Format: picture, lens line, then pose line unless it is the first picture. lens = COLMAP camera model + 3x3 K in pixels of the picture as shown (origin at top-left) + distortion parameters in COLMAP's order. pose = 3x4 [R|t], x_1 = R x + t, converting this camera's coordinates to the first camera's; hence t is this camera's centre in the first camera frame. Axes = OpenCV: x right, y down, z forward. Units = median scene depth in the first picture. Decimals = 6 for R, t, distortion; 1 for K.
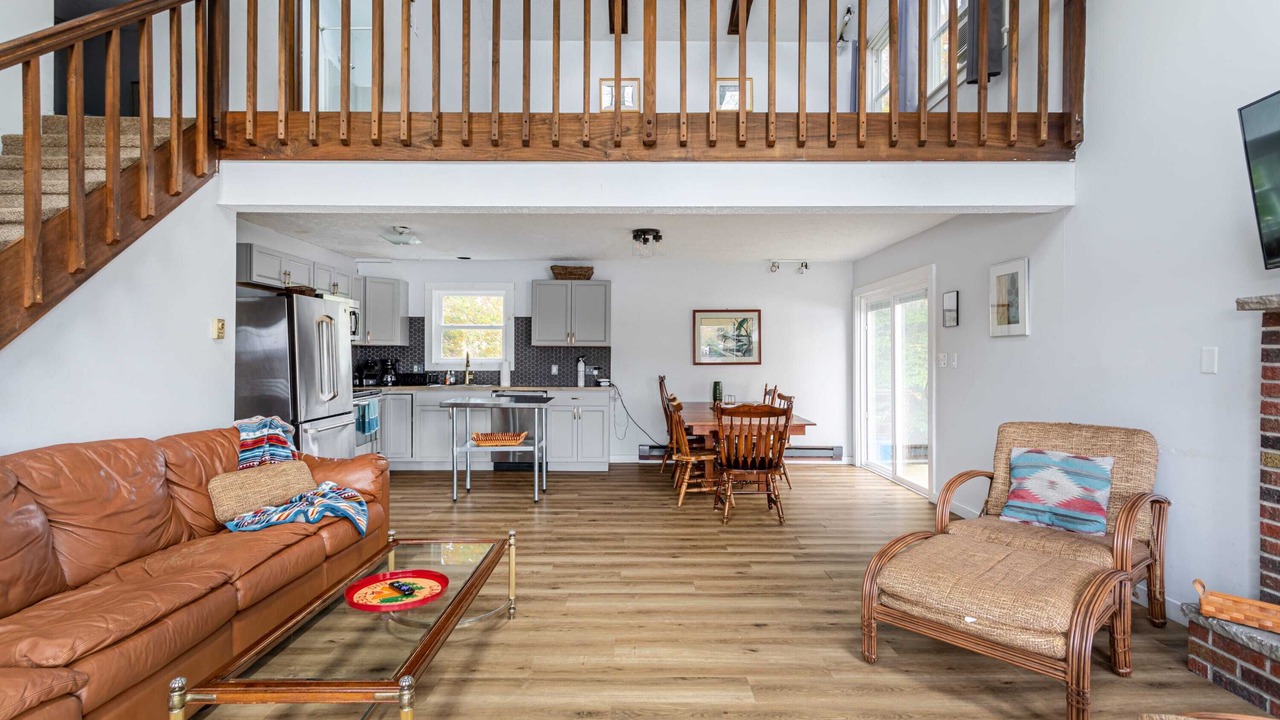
lens RADIAL K [[611.3, 0, 640.0], [0, 611.3, 360.0], [0, 0, 1]] dist [0.002534, 0.000654]
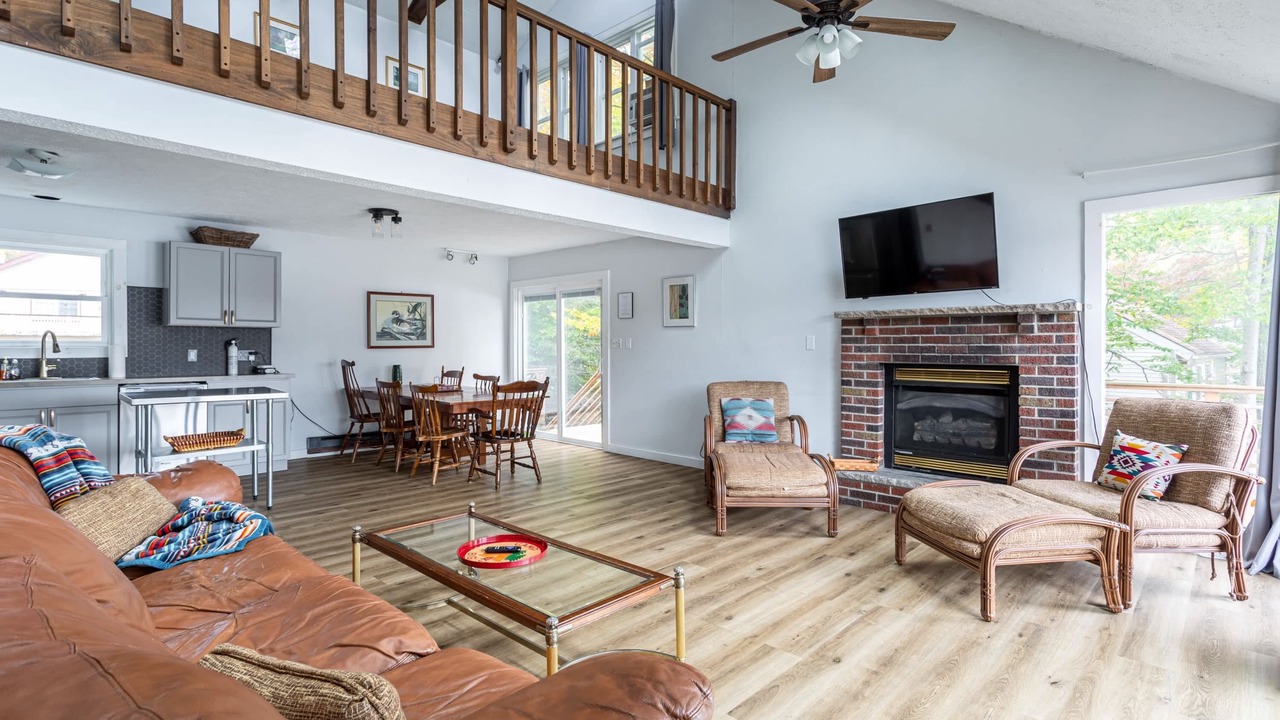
lens RADIAL K [[615.8, 0, 639.9], [0, 615.8, 344.2], [0, 0, 1]] dist [0.003449, 0.000902]
pose [[0.698472, -0.000360, 0.715637, -0.435239], [0.000457, 1.000000, 0.000056, 0.002149], [-0.715637, 0.000288, 0.698472, 0.023503]]
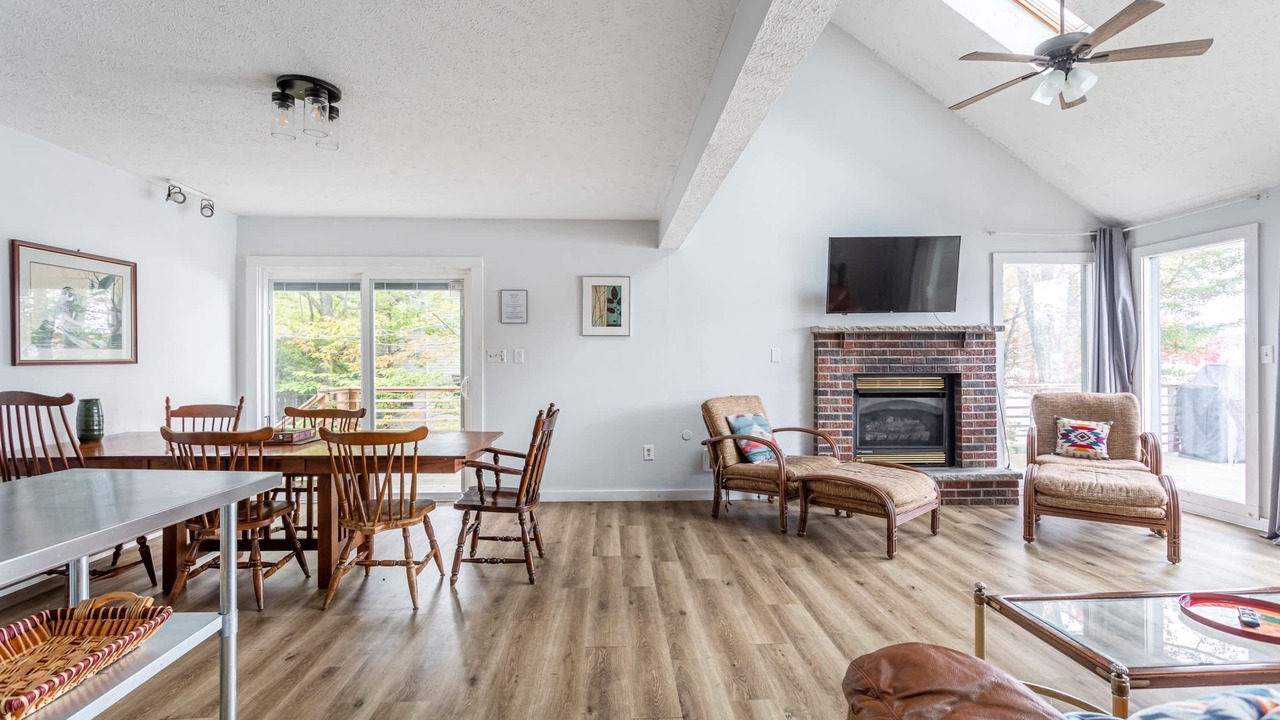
lens RADIAL K [[611.3, 0, 640.0], [0, 611.3, 360.0], [0, 0, 1]] dist [0.002534, 0.000654]
pose [[-0.040875, -0.001141, 0.999164, -0.520229], [0.002007, 0.999997, 0.001224, 0.006057], [-0.999162, 0.002055, -0.040872, 0.809171]]
